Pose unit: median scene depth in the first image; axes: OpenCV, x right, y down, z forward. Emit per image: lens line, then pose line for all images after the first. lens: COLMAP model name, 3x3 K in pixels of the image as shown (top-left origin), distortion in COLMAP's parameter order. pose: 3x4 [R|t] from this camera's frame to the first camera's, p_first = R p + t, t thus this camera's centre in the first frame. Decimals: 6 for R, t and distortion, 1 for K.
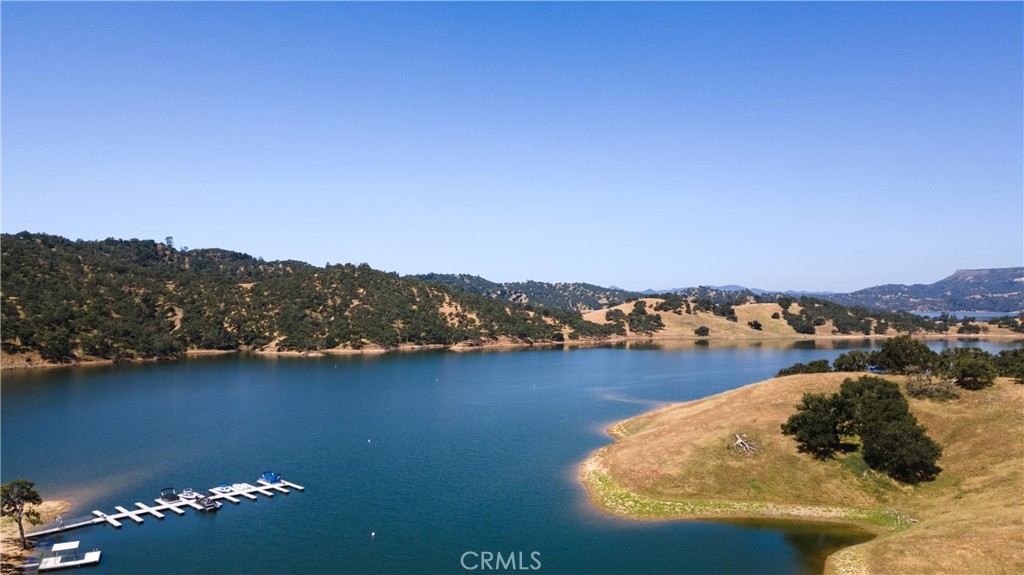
lens RADIAL K [[740.1, 0, 512.0], [0, 740.1, 287.5], [0, 0, 1]] dist [0.046079, -0.000271]
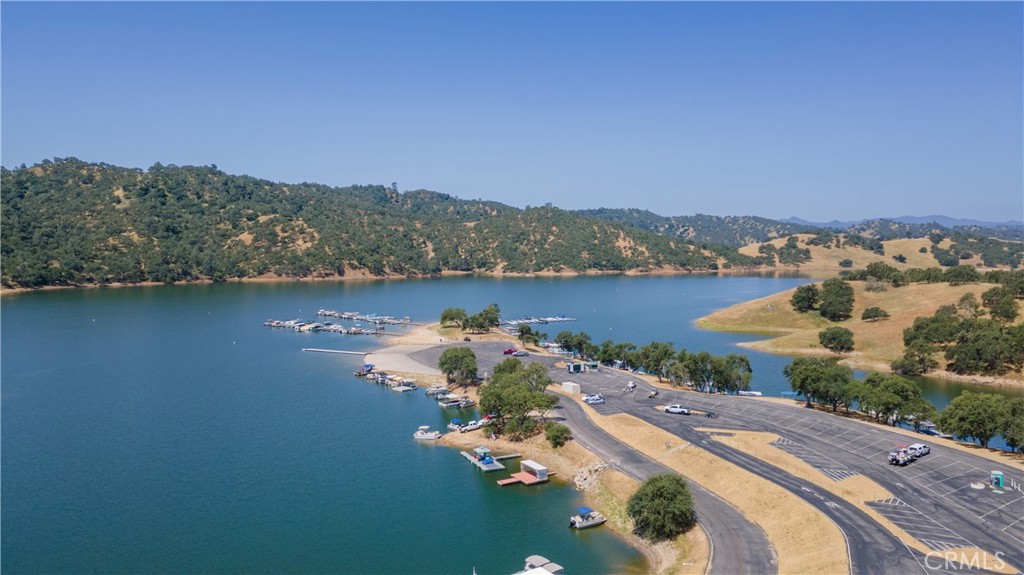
lens RADIAL K [[740.1, 0, 512.0], [0, 740.1, 287.5], [0, 0, 1]] dist [0.046079, -0.000271]
pose [[0.975059, 0.019487, -0.221088, 0.009553], [0.000833, 0.995810, 0.091447, -0.010884], [0.221943, -0.089351, 0.970957, -0.265653]]
